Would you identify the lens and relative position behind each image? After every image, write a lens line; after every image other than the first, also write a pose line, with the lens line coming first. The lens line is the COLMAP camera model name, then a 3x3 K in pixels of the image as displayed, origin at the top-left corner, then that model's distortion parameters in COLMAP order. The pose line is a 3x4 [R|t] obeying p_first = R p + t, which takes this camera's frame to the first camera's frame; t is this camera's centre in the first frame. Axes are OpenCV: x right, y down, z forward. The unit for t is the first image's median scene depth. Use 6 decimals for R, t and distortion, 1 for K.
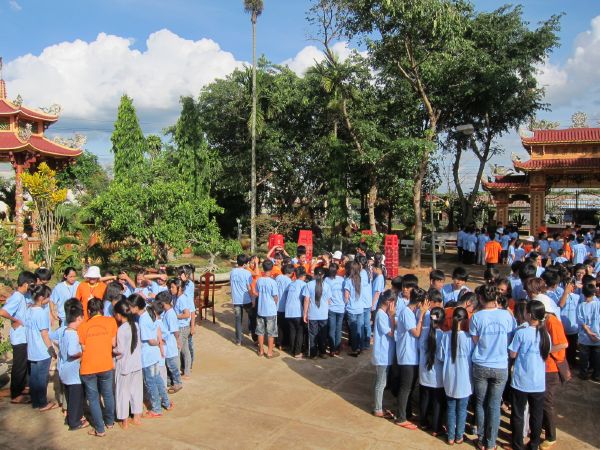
lens RADIAL K [[506.7, 0, 299.6], [0, 506.7, 221.0], [0, 0, 1]] dist [-0.050300, 0.011165]
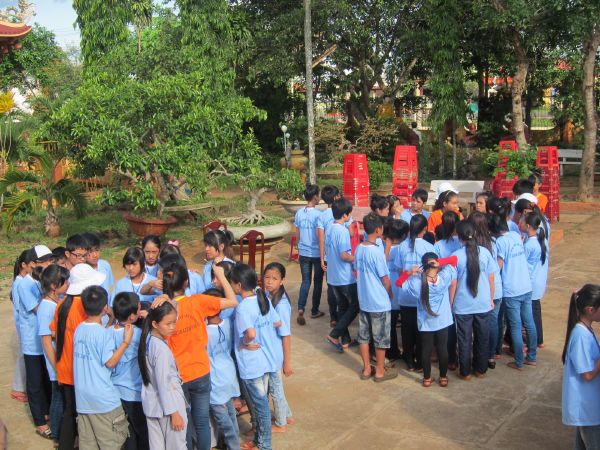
lens RADIAL K [[798.8, 0, 297.5], [0, 798.8, 226.7], [0, 0, 1]] dist [-0.120214, 0.000000]
pose [[0.995093, -0.027769, -0.094971, -0.017695], [0.040381, 0.990216, 0.133573, -0.010770], [0.090333, -0.136753, 0.986478, 0.037802]]
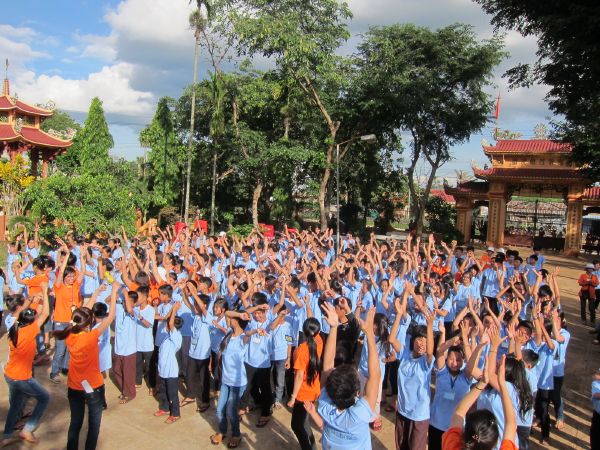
lens RADIAL K [[506.7, 0, 297.8], [0, 506.7, 230.1], [0, 0, 1]] dist [-0.050300, 0.011165]
pose [[0.993893, 0.058435, -0.093607, 0.218629], [-0.055566, 0.997911, 0.032970, -0.005889], [0.095338, -0.027567, 0.995063, -0.106768]]
